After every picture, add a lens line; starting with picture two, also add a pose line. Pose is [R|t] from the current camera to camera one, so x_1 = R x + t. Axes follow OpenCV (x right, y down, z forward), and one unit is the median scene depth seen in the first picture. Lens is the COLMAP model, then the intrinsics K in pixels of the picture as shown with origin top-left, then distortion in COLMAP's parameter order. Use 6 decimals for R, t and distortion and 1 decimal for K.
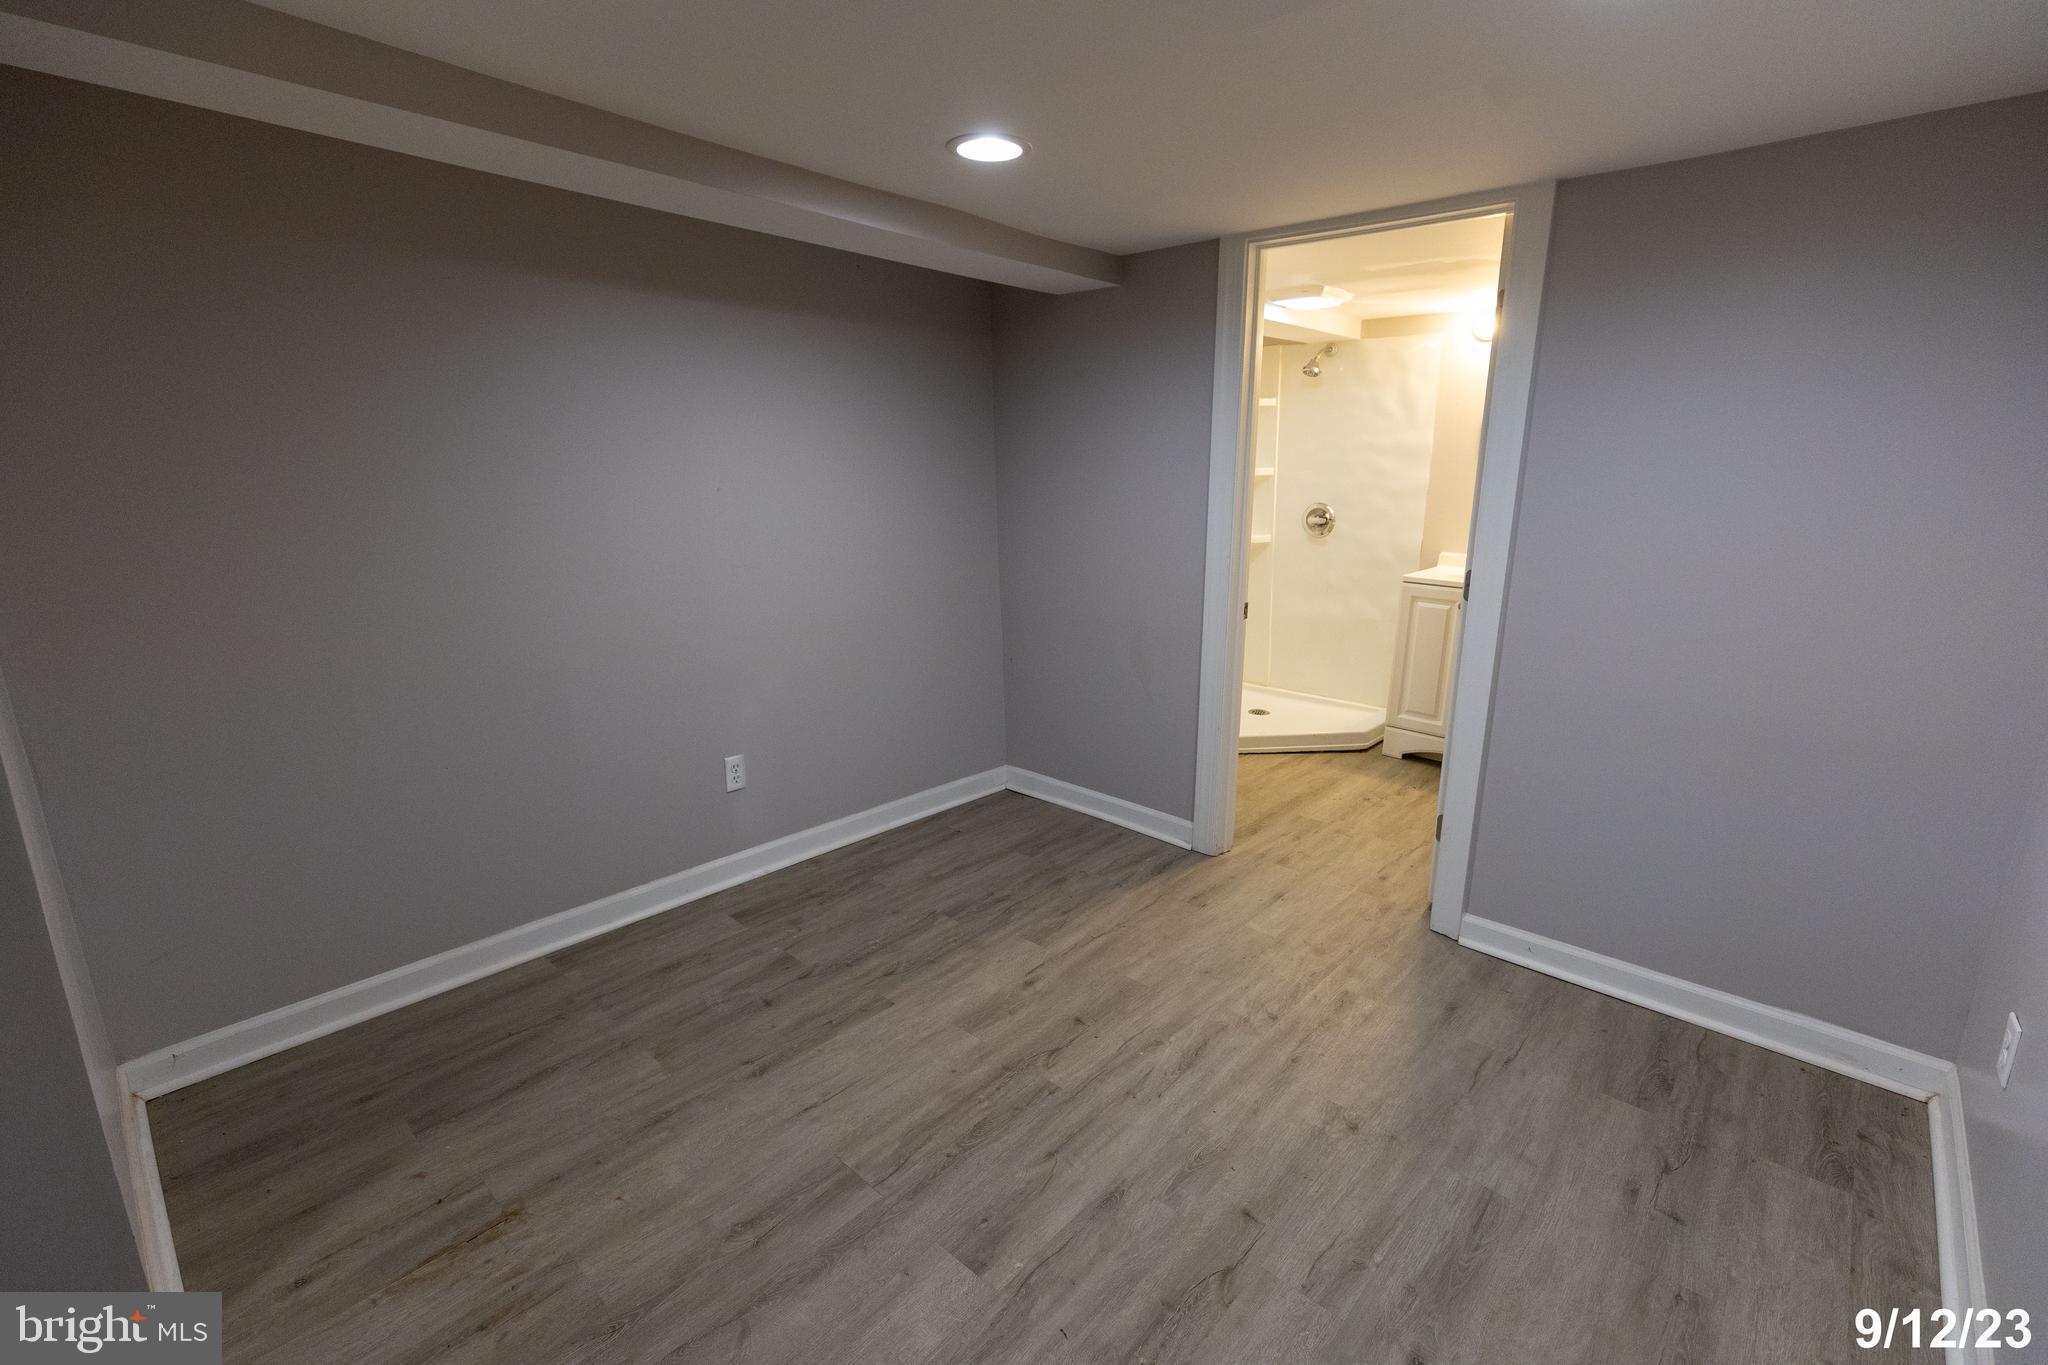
lens RADIAL K [[909.7, 0, 1033.7], [0, 909.7, 677.7], [0, 0, 1]] dist [0.003979, -0.000875]
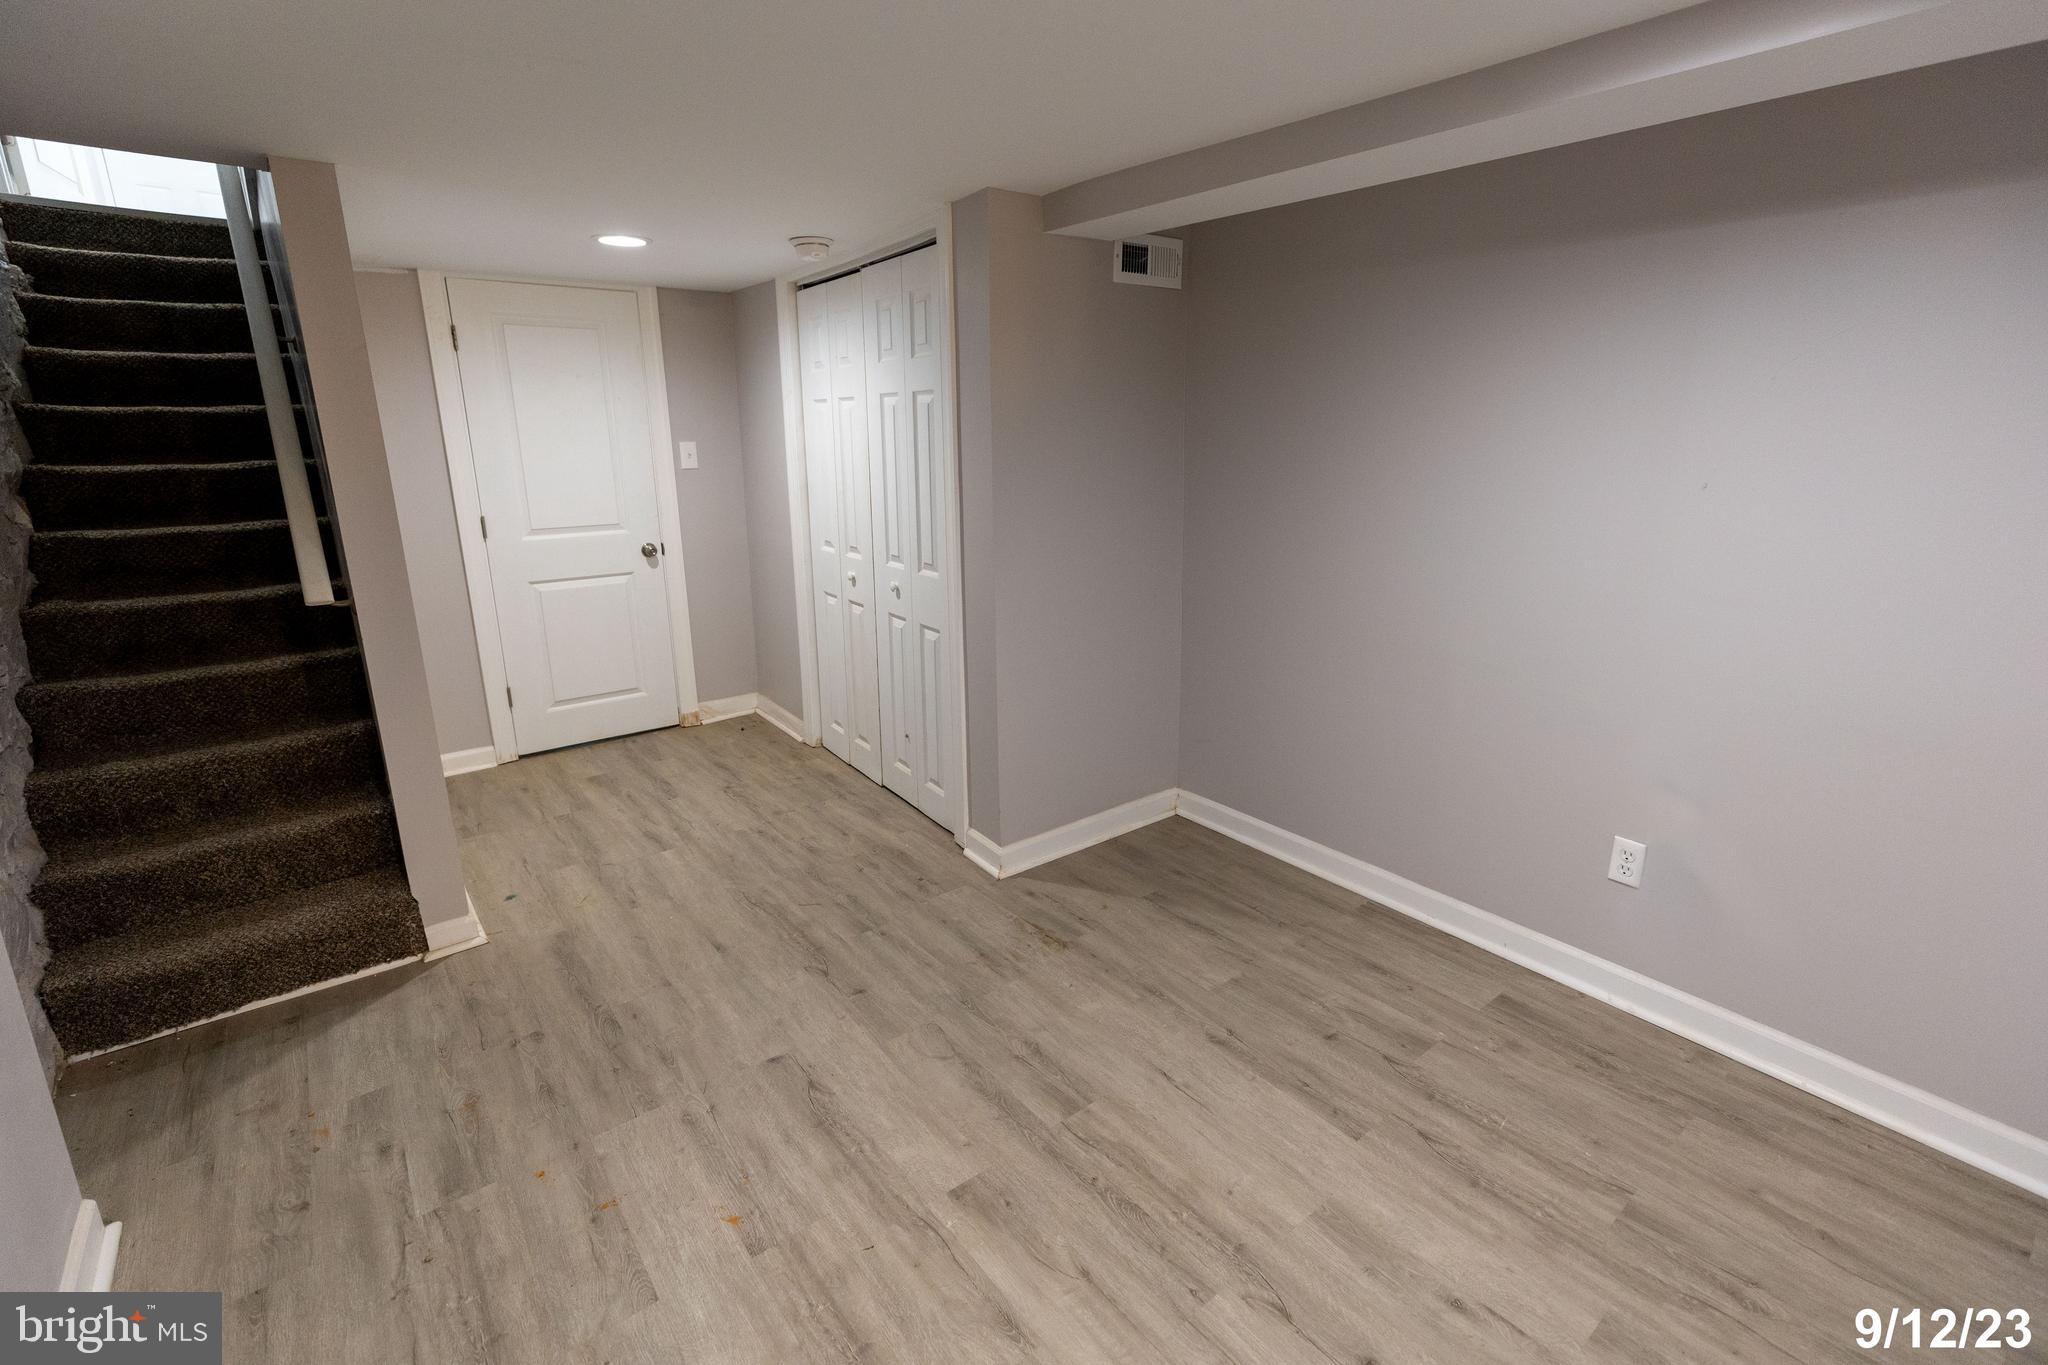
lens RADIAL K [[909.7, 0, 1013.1], [0, 909.7, 671.0], [0, 0, 1]] dist [0.003979, -0.000875]
pose [[-0.178995, 0.251531, -0.951154, 0.570451], [-0.226815, 0.930176, 0.288667, -0.187866], [0.957348, 0.267405, -0.109446, 0.717417]]
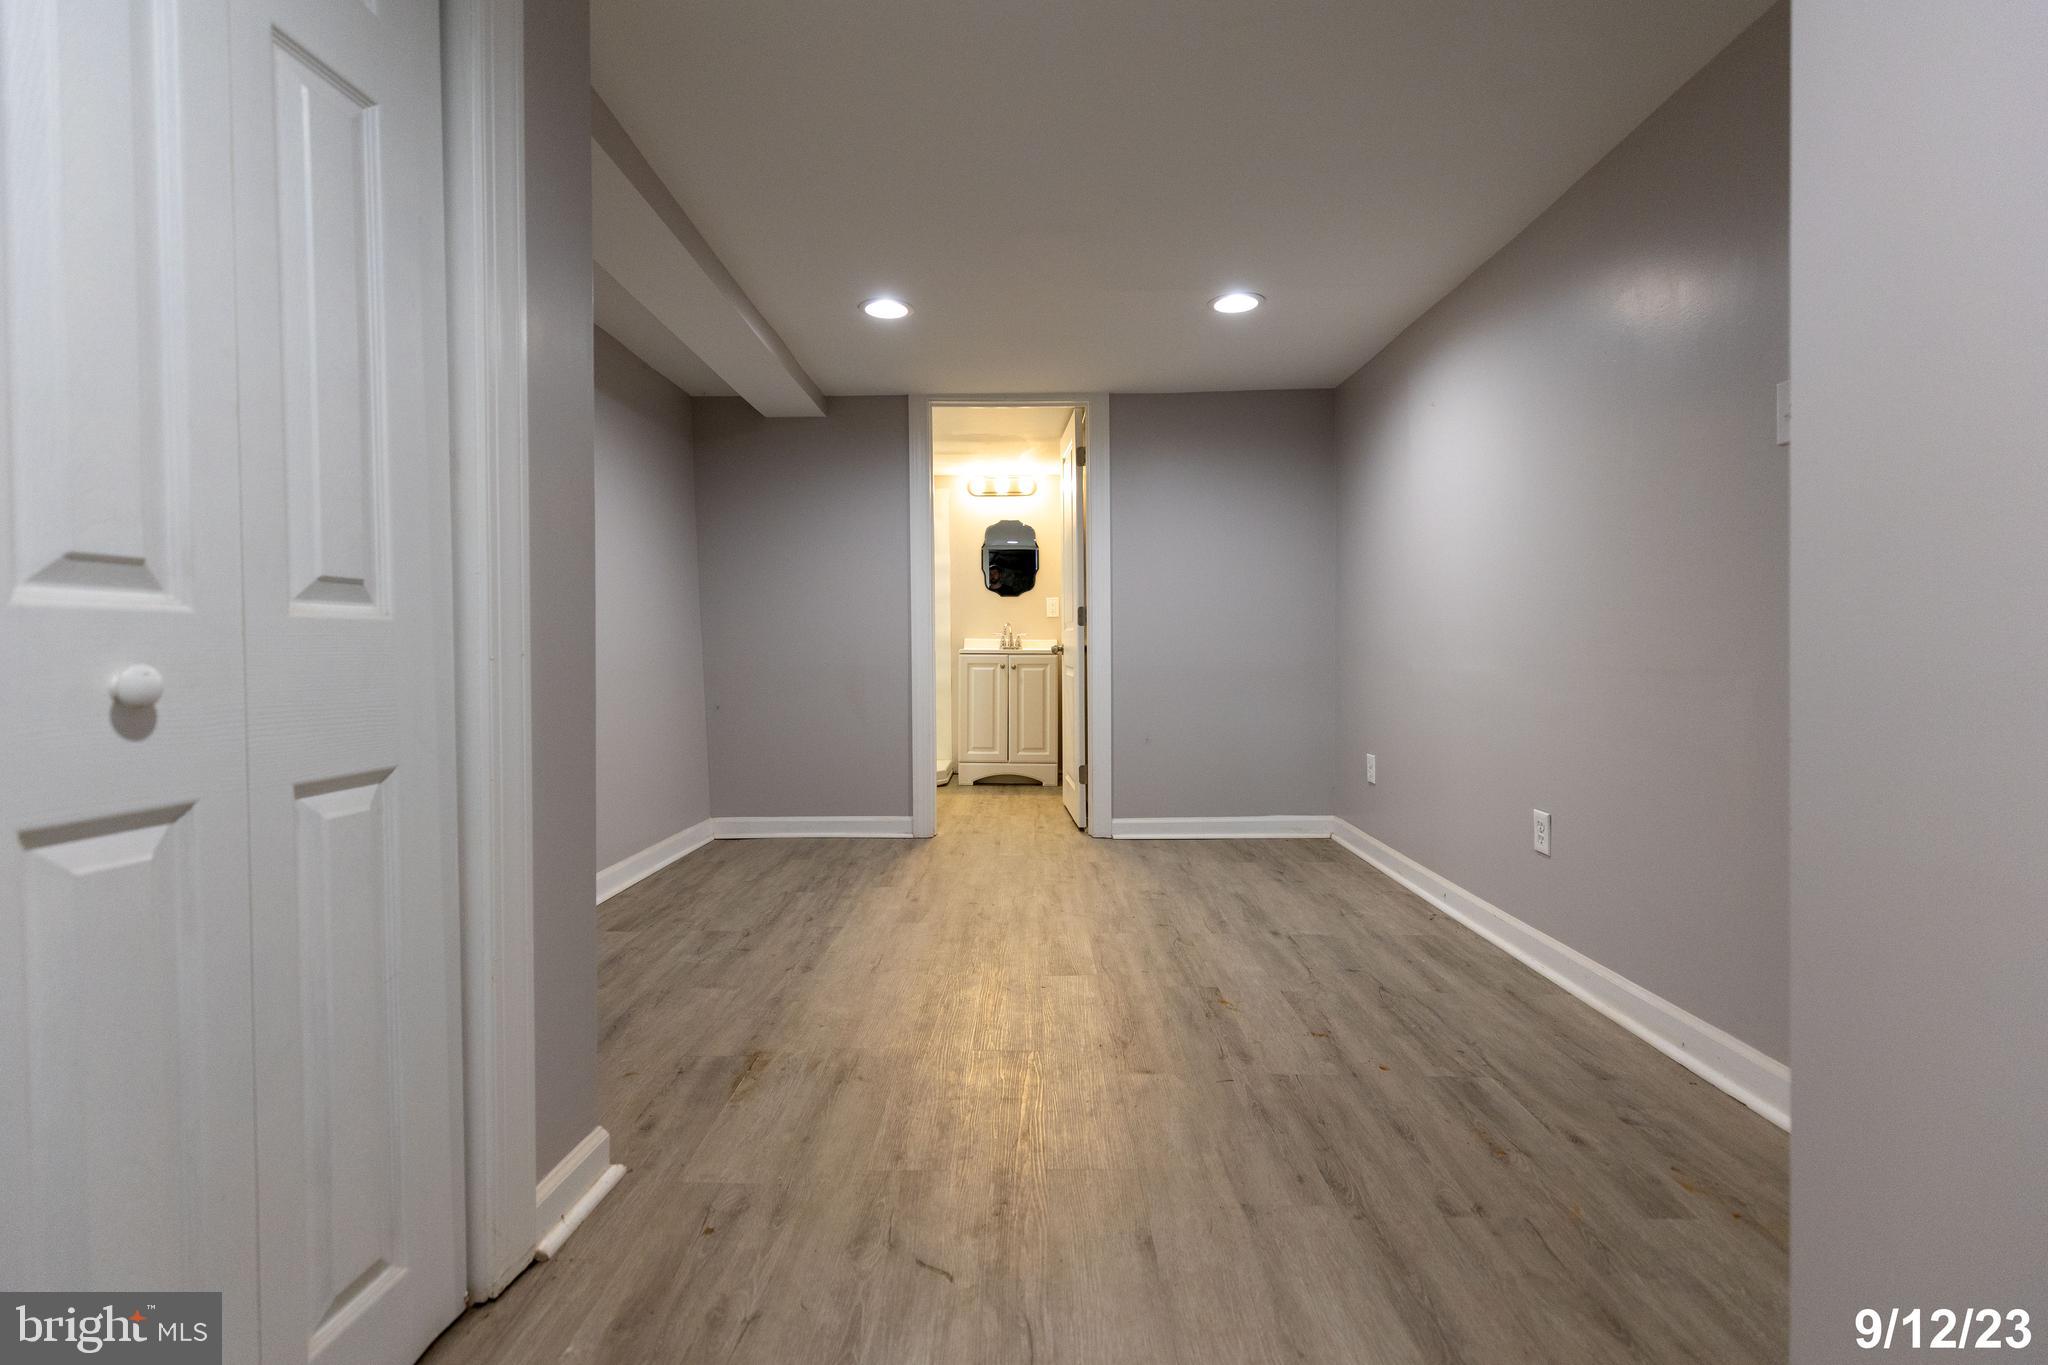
lens RADIAL K [[909.7, 0, 1019.9], [0, 909.7, 672.4], [0, 0, 1]] dist [0.003979, -0.000875]
pose [[0.749398, -0.029794, 0.661449, -0.801690], [0.168906, 0.974538, -0.147468, 0.254962], [-0.640214, 0.222235, 0.735349, -0.133125]]
